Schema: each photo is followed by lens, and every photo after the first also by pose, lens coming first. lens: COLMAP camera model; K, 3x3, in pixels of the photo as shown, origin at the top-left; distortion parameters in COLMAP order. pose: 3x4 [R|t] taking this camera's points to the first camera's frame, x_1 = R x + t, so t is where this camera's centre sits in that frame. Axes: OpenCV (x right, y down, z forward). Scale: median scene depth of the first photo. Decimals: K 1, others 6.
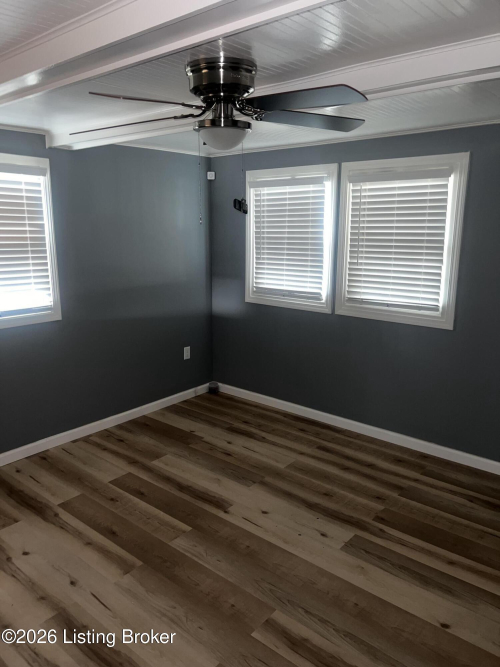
lens RADIAL K [[496.9, 0, 250.0], [0, 496.9, 333.5], [0, 0, 1]] dist [0.050877, -0.070471]
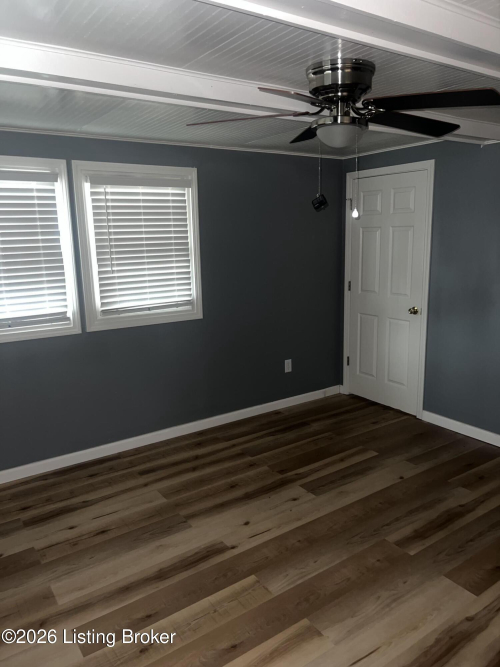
lens RADIAL K [[504.5, 0, 250.6], [0, 504.5, 337.9], [0, 0, 1]] dist [0.051199, -0.075480]
pose [[0.263421, -0.201459, 0.943410, -0.735064], [0.233747, 0.962138, 0.140191, -0.107544], [-0.935933, 0.183590, 0.300538, 0.571990]]
